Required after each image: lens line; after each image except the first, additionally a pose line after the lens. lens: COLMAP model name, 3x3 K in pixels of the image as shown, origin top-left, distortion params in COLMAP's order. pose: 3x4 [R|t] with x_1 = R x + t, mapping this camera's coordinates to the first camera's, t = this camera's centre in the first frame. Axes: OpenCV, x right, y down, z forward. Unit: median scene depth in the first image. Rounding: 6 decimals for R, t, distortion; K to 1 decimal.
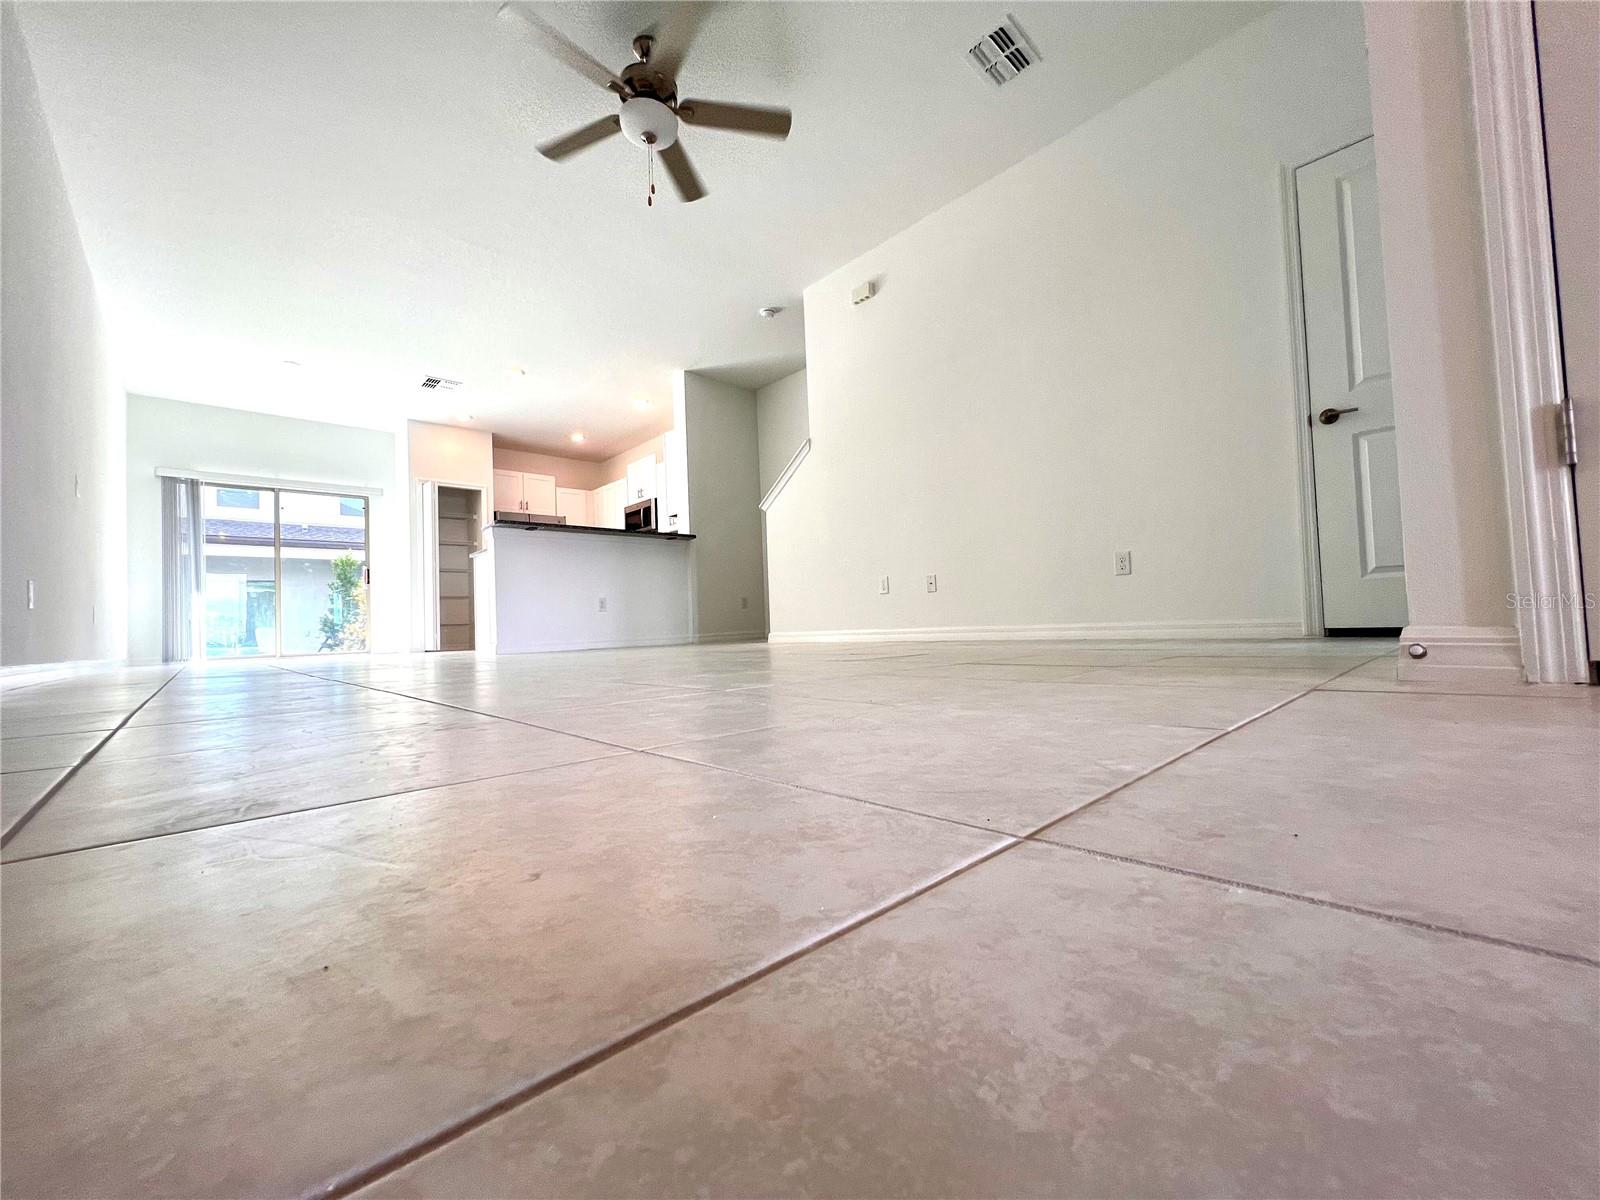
lens RADIAL K [[644.7, 0, 800.1], [0, 644.7, 603.1], [0, 0, 1]] dist [-0.002152, 0.000602]
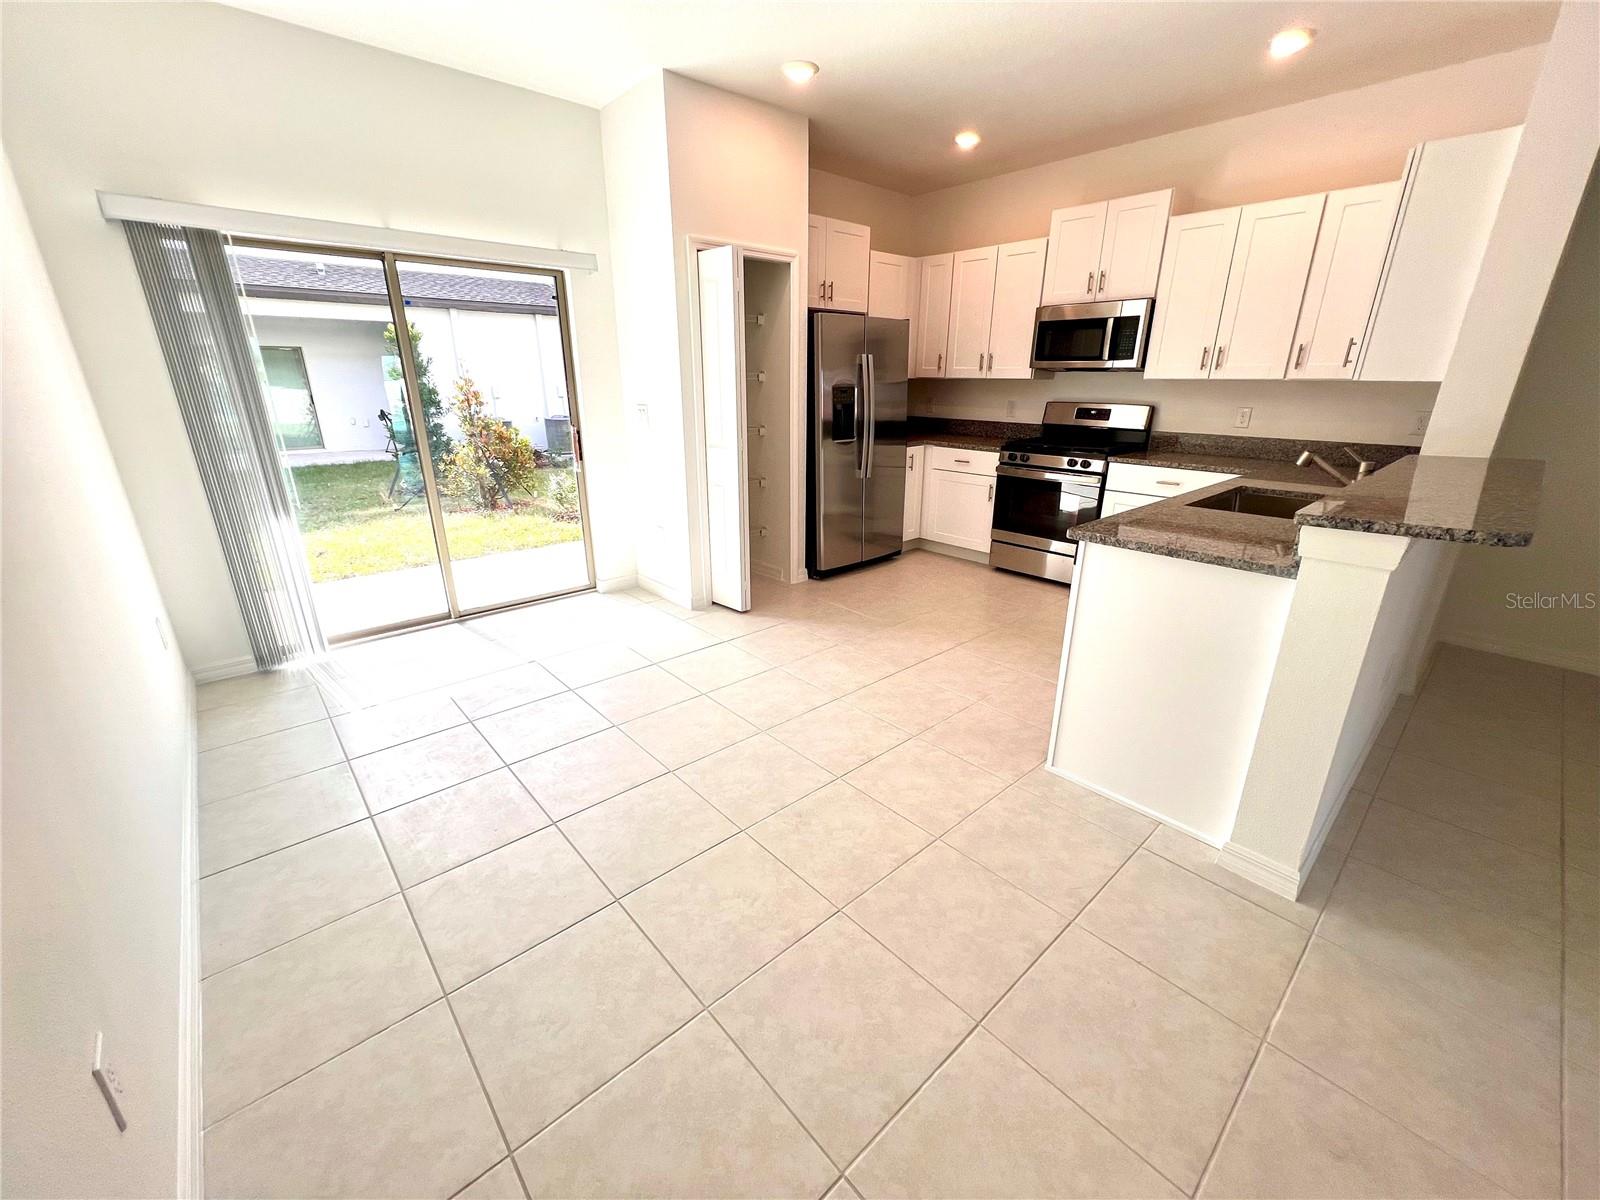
lens RADIAL K [[644.7, 0, 800.1], [0, 644.7, 603.1], [0, 0, 1]] dist [-0.002152, 0.000602]
pose [[0.998914, 0.046511, -0.002665, -0.548717], [-0.042248, 0.928487, 0.368953, -0.136124], [0.019634, -0.368440, 0.929444, 0.540857]]
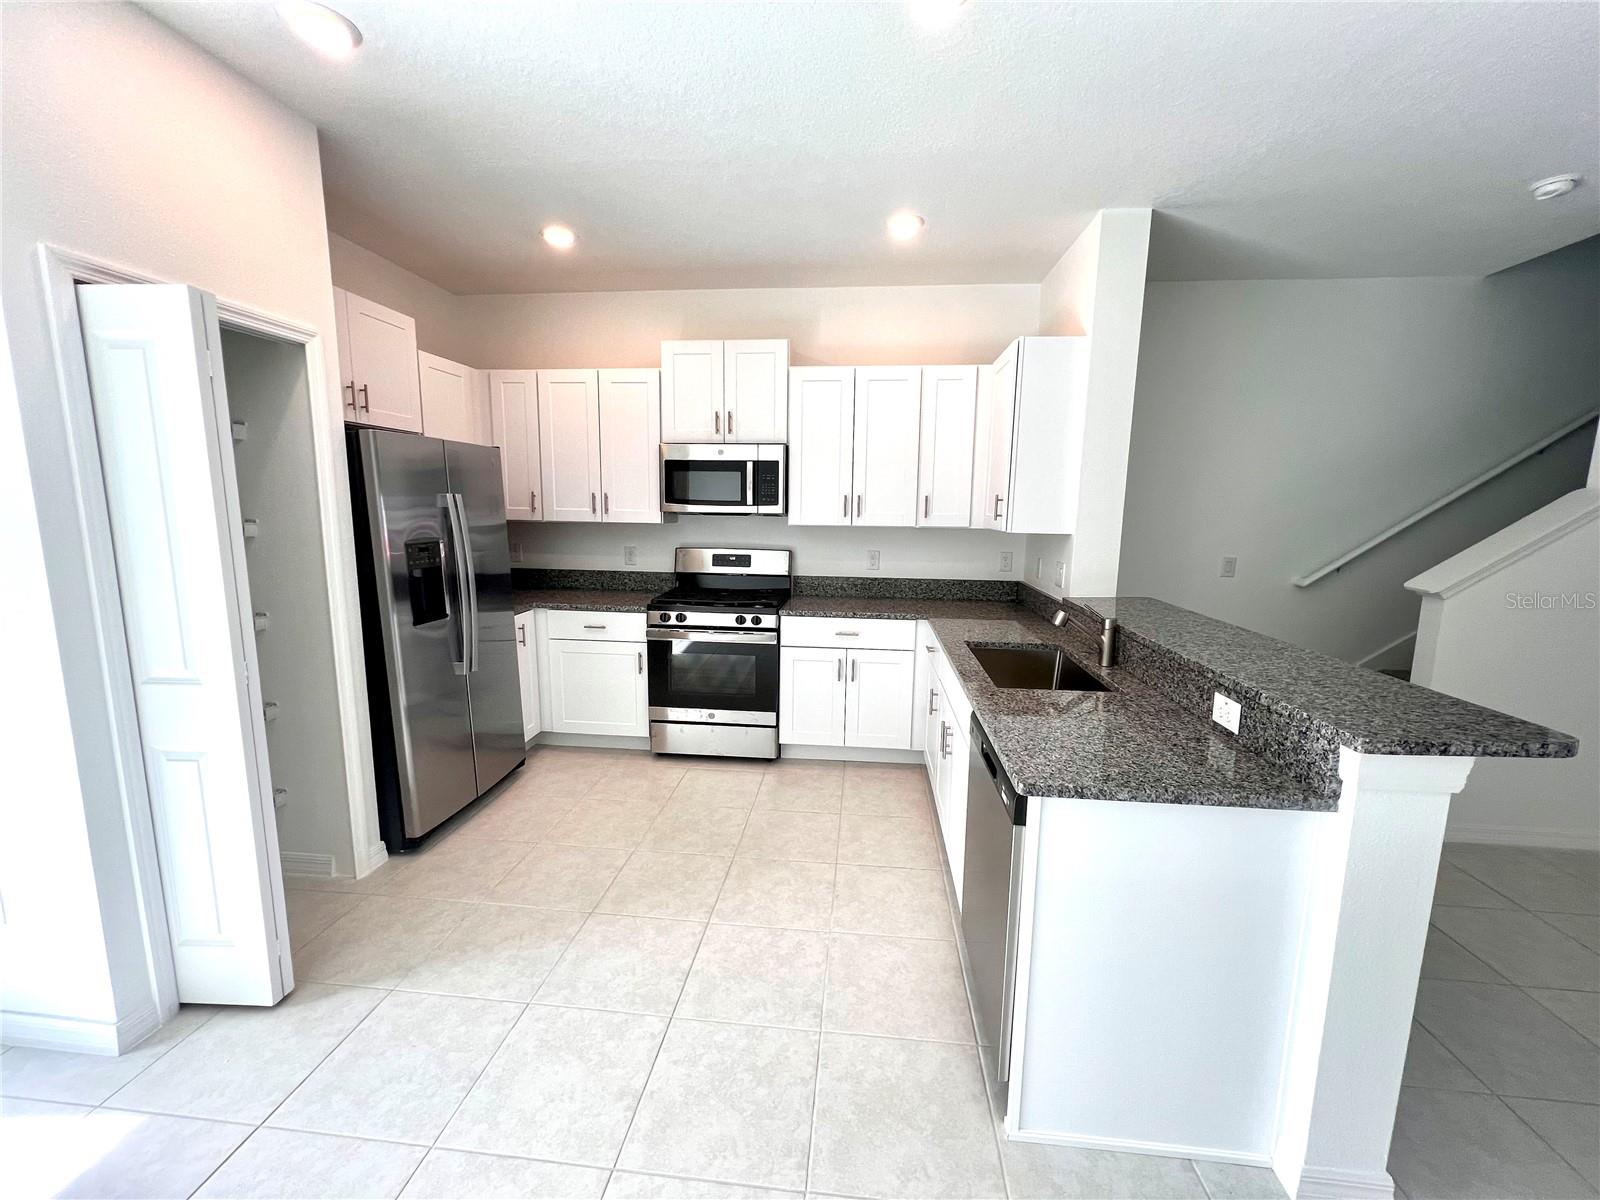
lens RADIAL K [[644.7, 0, 800.1], [0, 644.7, 603.1], [0, 0, 1]] dist [-0.002152, 0.000602]
pose [[0.750622, -0.051385, 0.658731, -0.604299], [-0.068771, 0.985480, 0.155239, -0.142586], [-0.657143, -0.161828, 0.736190, 0.742430]]
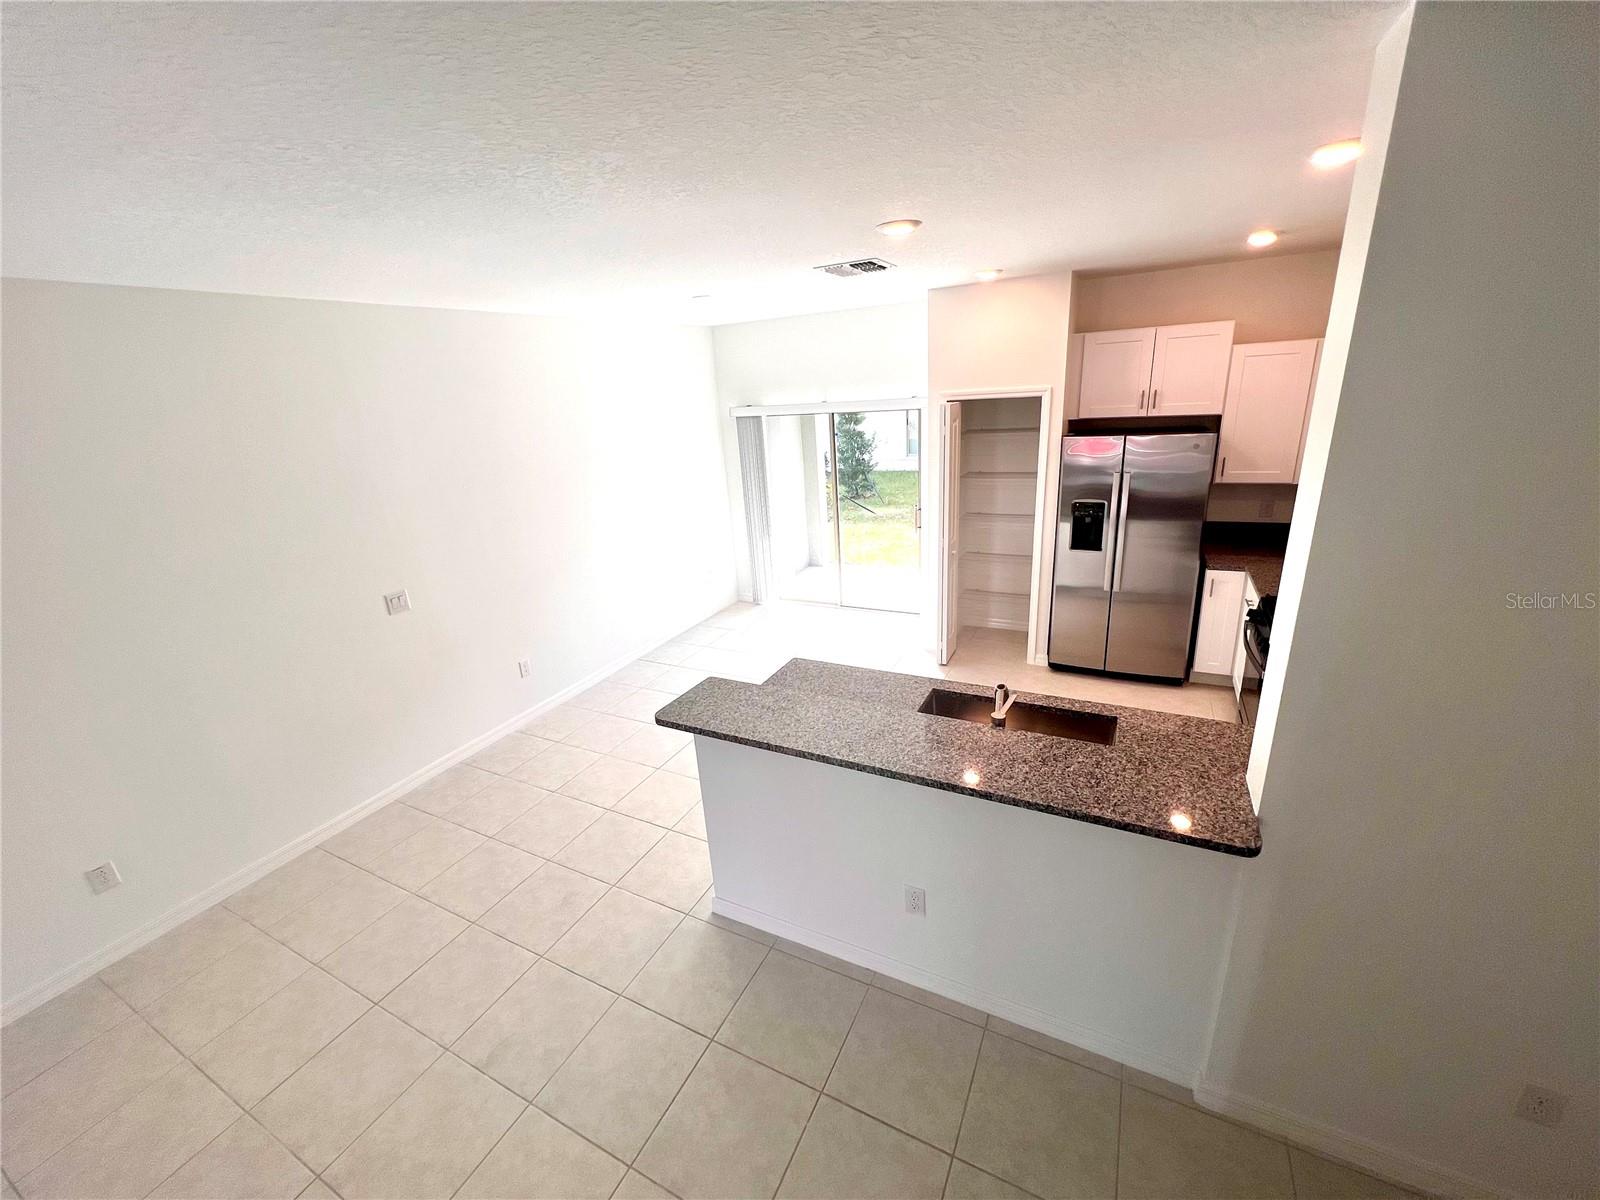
lens RADIAL K [[644.7, 0, 800.1], [0, 644.7, 603.1], [0, 0, 1]] dist [-0.002152, 0.000602]
pose [[0.343572, 0.321525, -0.882372, -0.031284], [0.090087, 0.923950, 0.371753, -0.270531], [0.934795, -0.207214, 0.288479, 0.711577]]
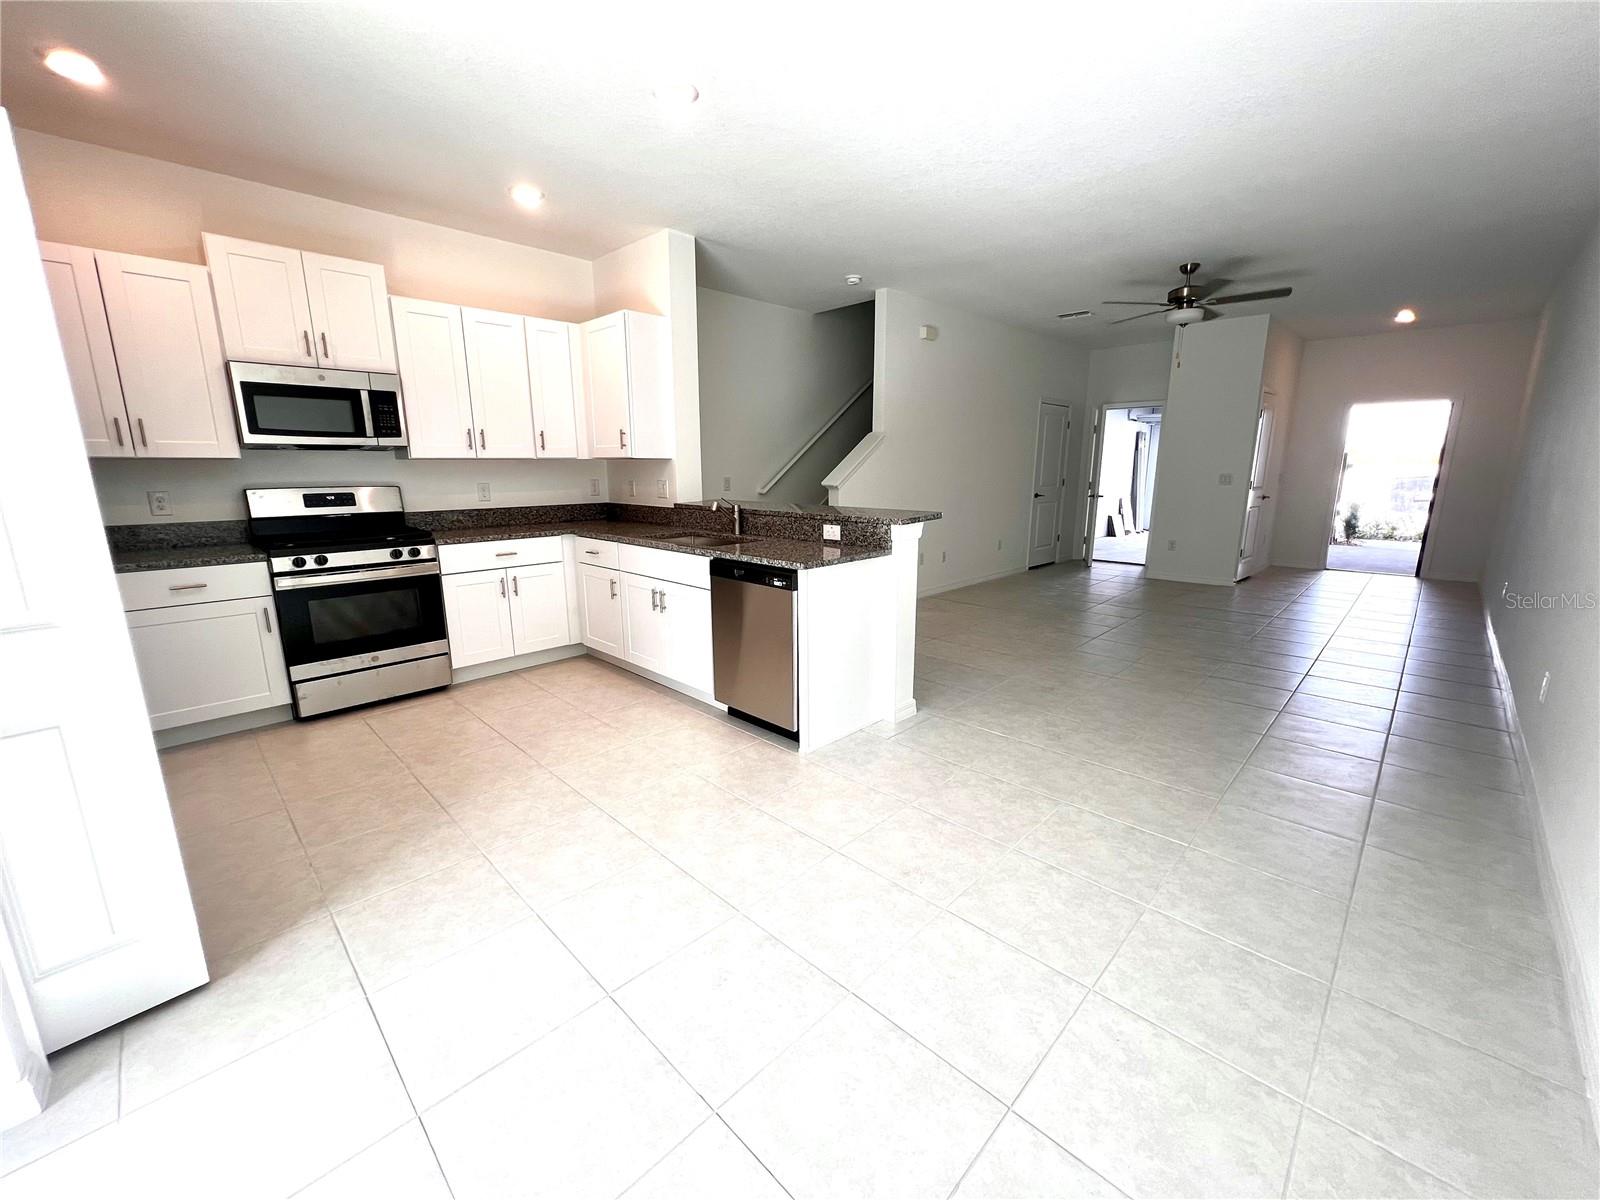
lens RADIAL K [[644.7, 0, 800.1], [0, 644.7, 603.1], [0, 0, 1]] dist [-0.002152, 0.000602]
pose [[-0.042791, -0.172888, 0.984012, -0.818795], [-0.034253, 0.984589, 0.171500, -0.106777], [-0.998497, -0.026367, -0.048054, 0.853378]]
